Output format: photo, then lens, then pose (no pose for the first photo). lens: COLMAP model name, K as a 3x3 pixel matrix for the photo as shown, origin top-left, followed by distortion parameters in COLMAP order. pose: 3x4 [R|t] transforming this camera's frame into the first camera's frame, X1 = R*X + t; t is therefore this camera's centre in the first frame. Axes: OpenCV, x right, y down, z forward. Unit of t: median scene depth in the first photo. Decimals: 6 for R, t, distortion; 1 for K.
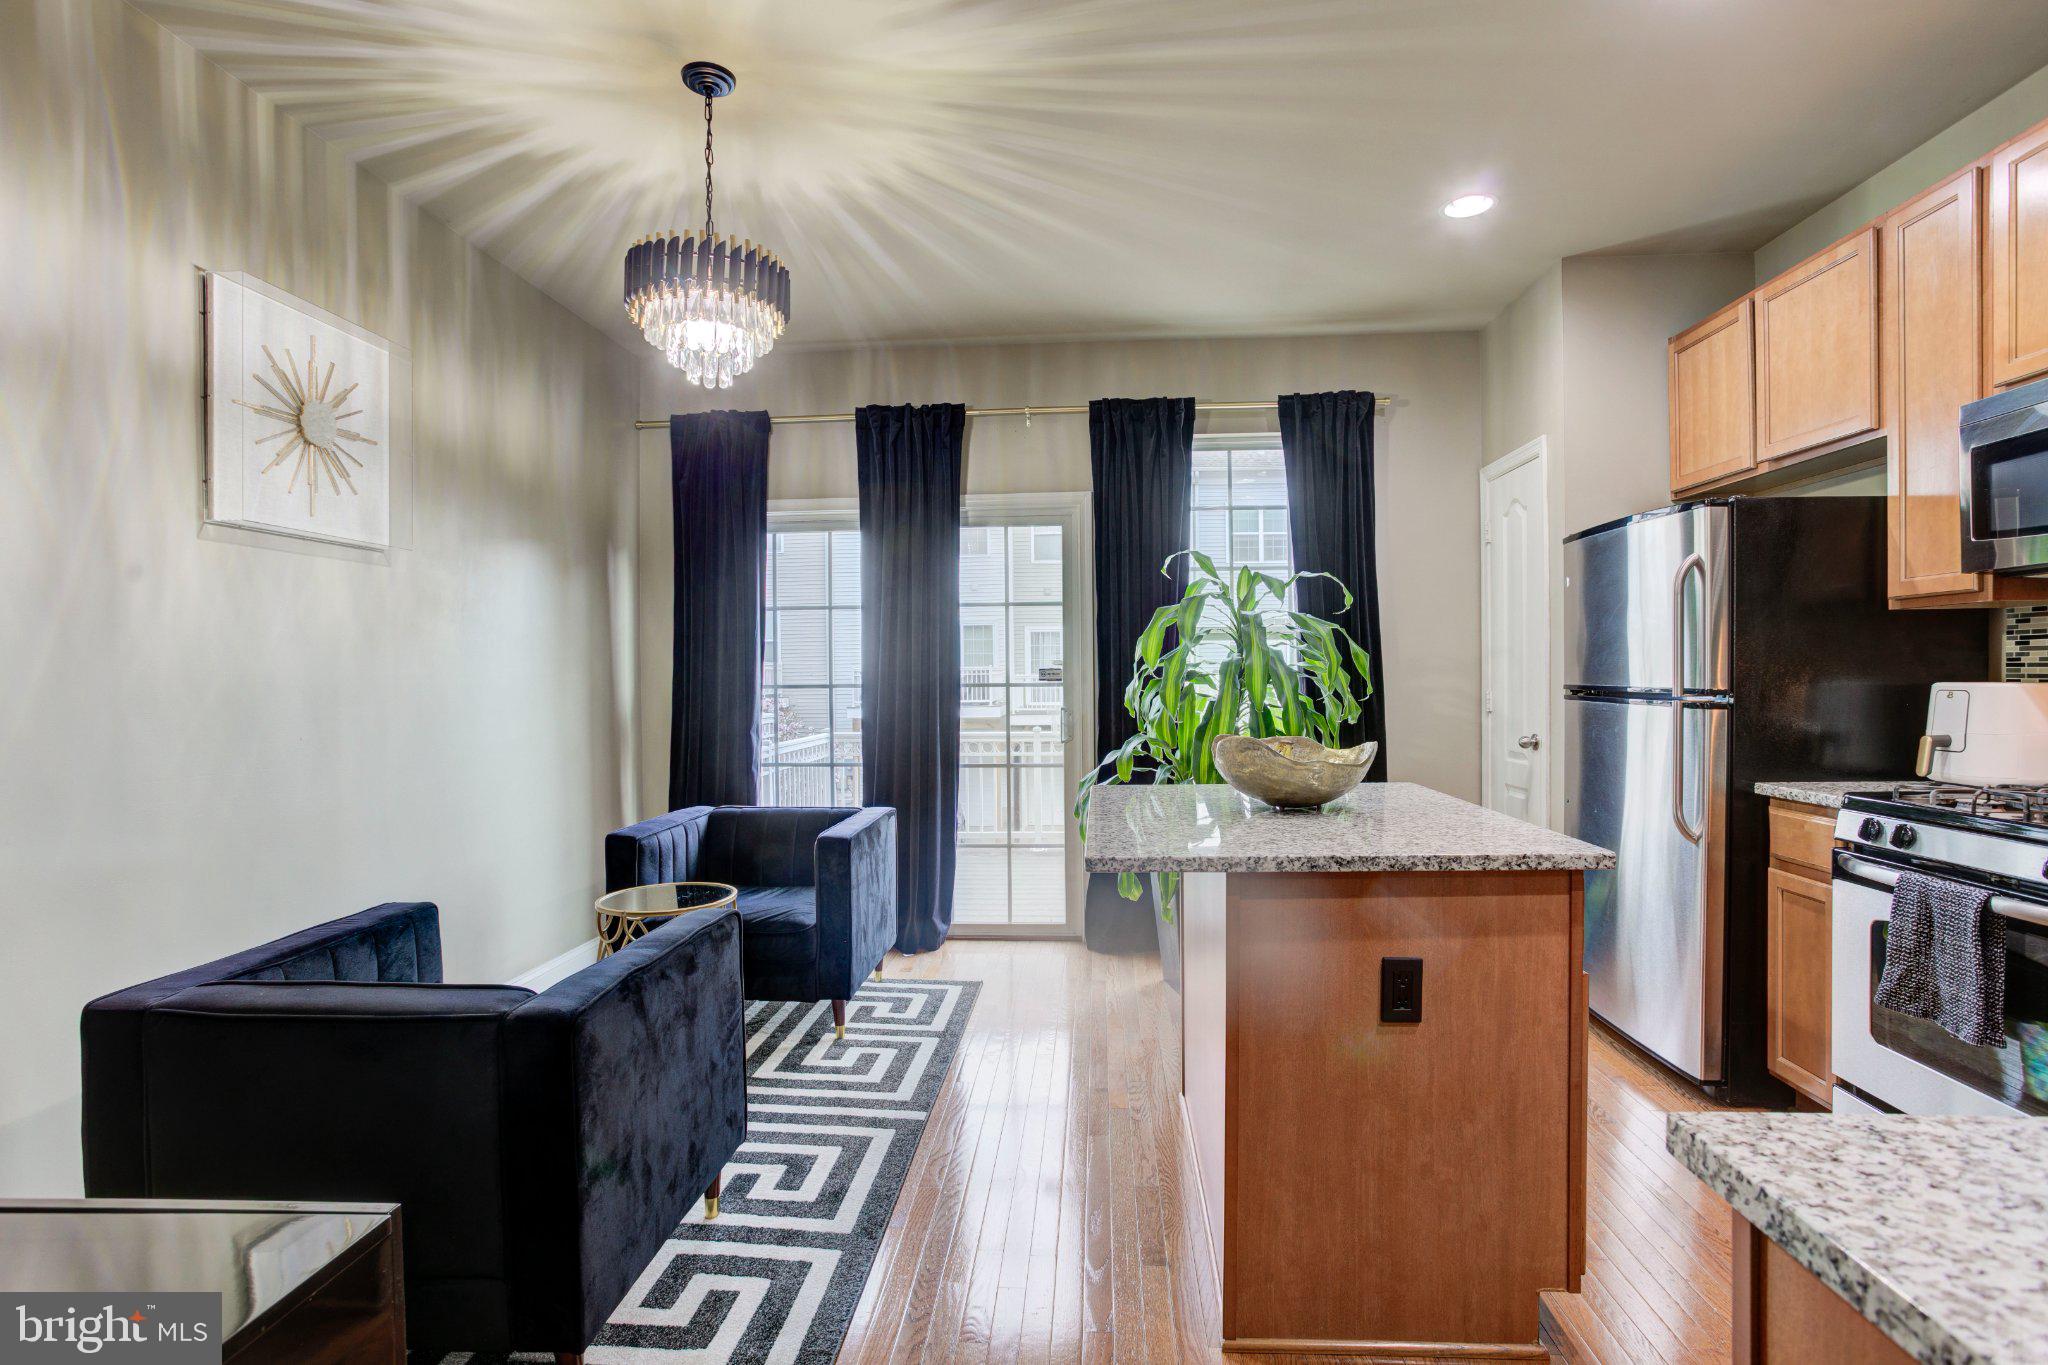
lens RADIAL K [[1008.9, 0, 1044.8], [0, 1008.9, 690.1], [0, 0, 1]] dist [-0.066155, 0.039122]
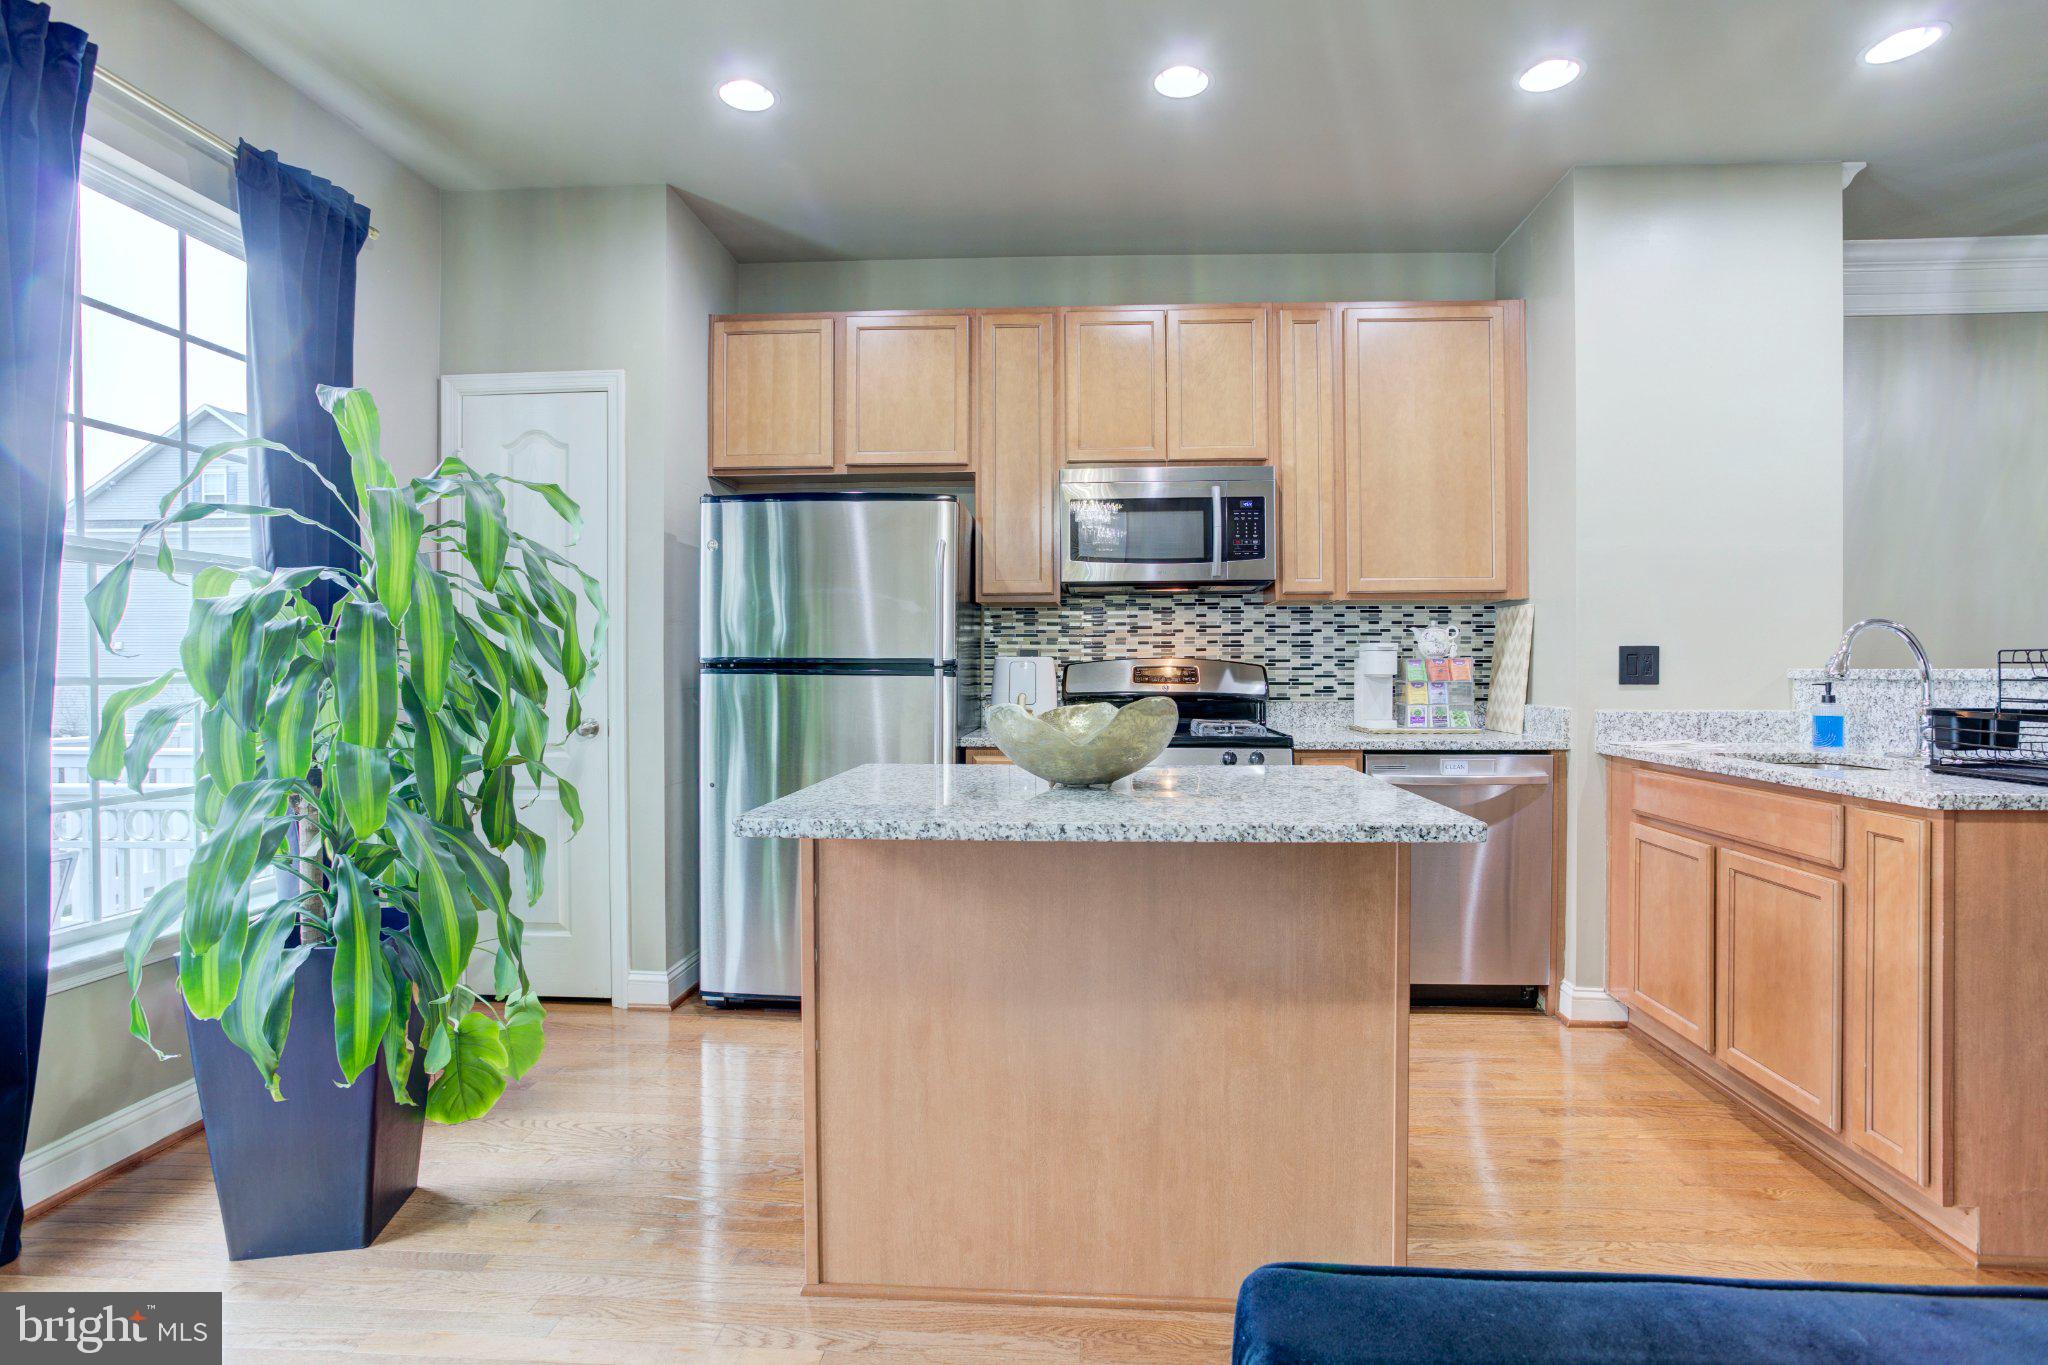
lens RADIAL K [[1028.2, 0, 1027.4], [0, 1028.2, 675.2], [0, 0, 1]] dist [-0.064272, 0.038994]
pose [[0.001403, 0.007877, 0.999968, -0.523263], [0.013398, 0.999879, -0.007895, 0.028561], [-0.999909, 0.013409, 0.001298, 0.902993]]
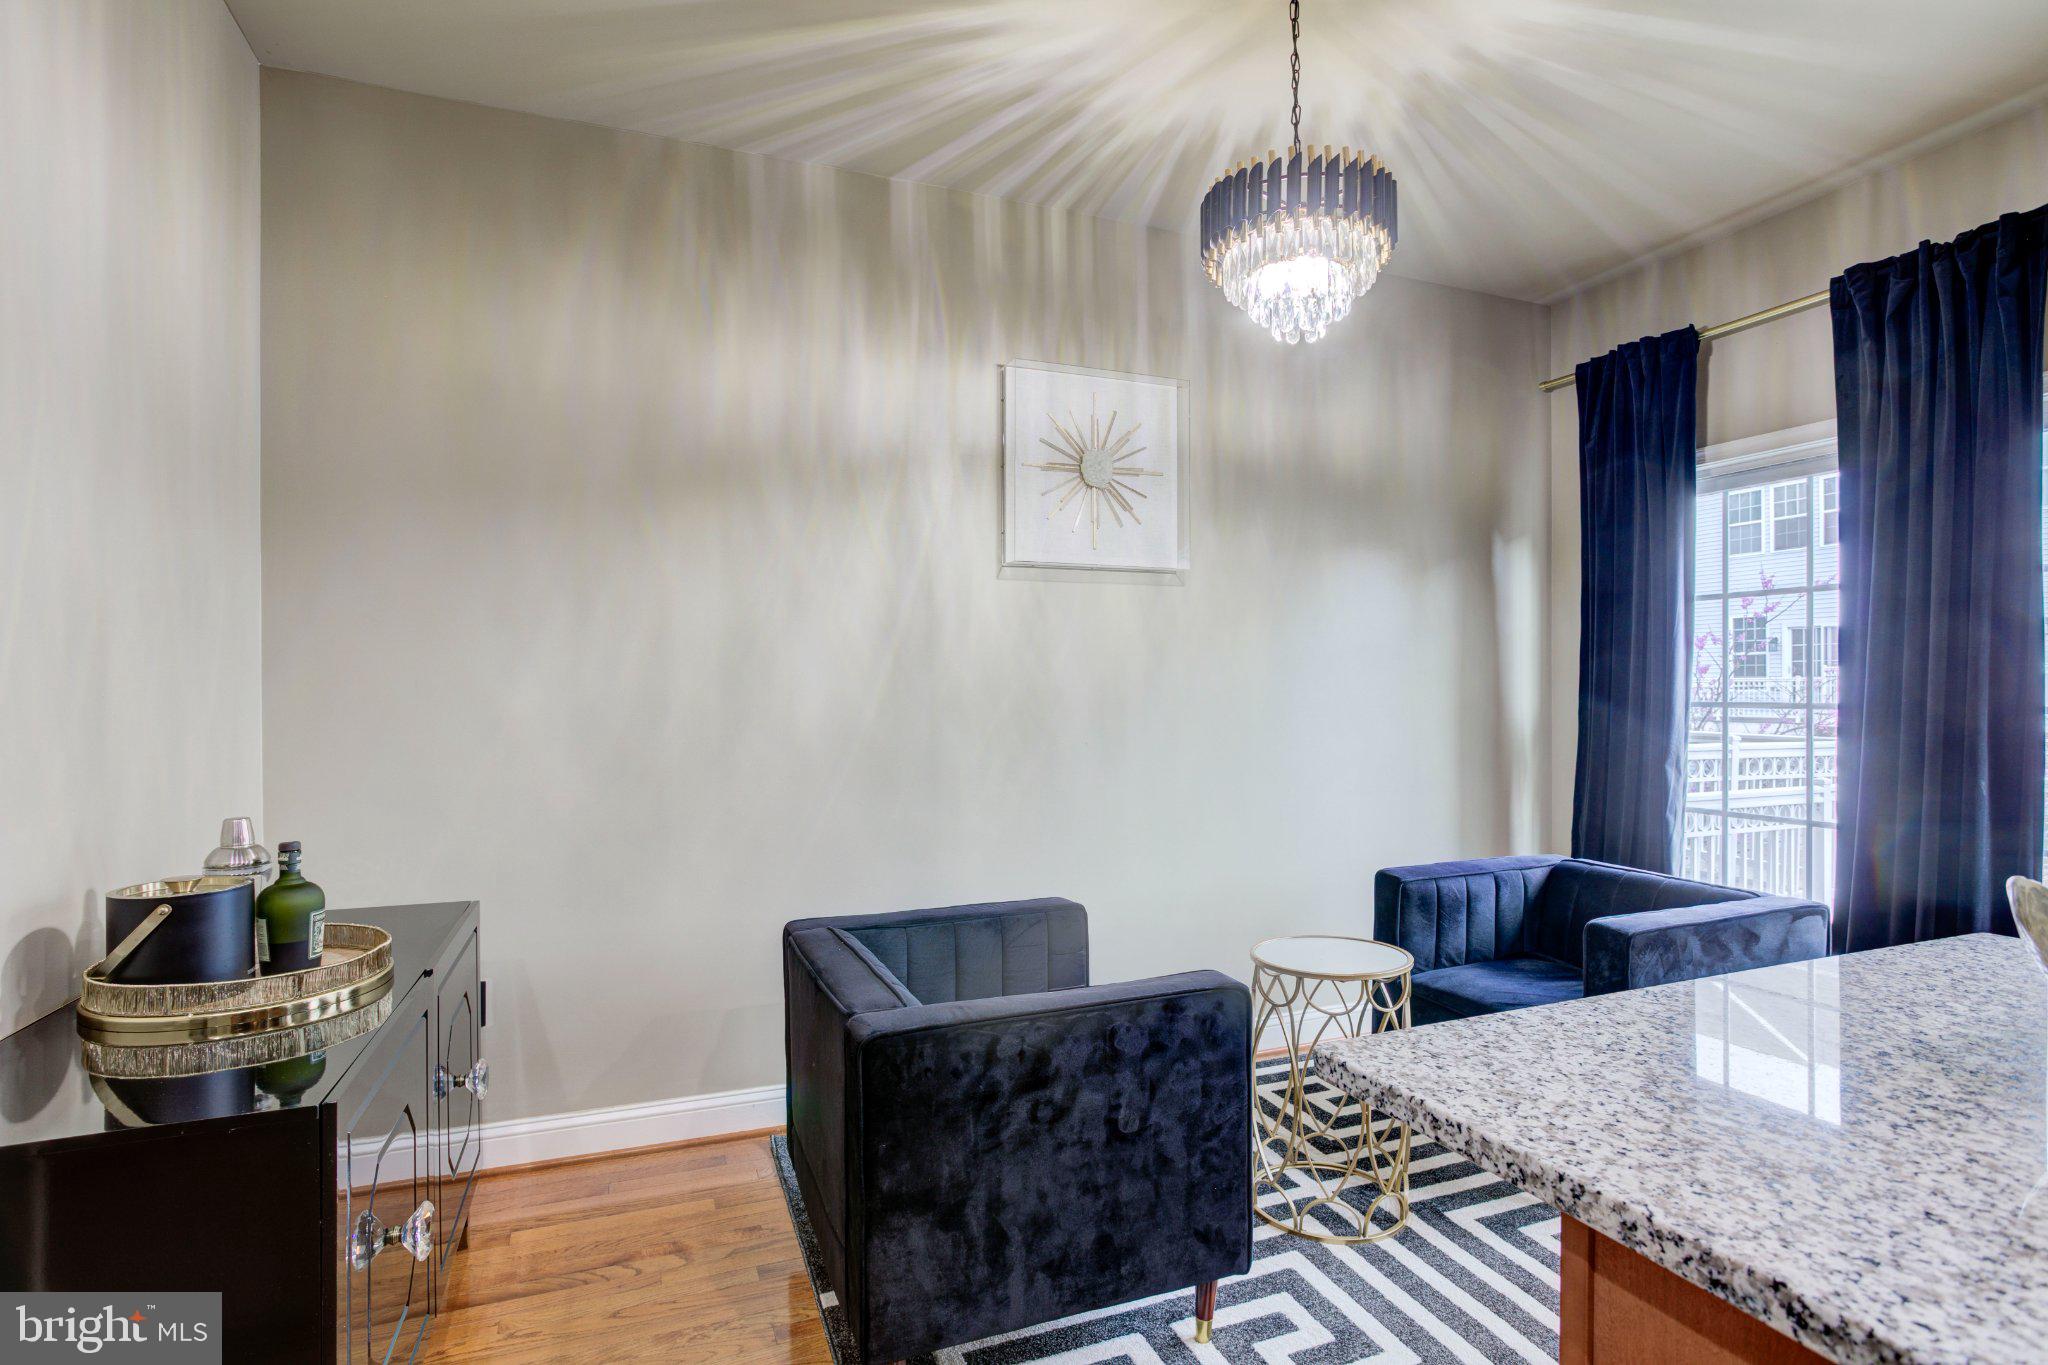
lens RADIAL K [[1041.7, 0, 1022.9], [0, 1041.7, 688.2], [0, 0, 1]] dist [-0.048621, 0.035807]
pose [[0.418477, 0.014439, -0.908112, 0.317267], [-0.018277, 0.999805, 0.007474, -0.020819], [0.908043, 0.013469, 0.418660, 0.402050]]
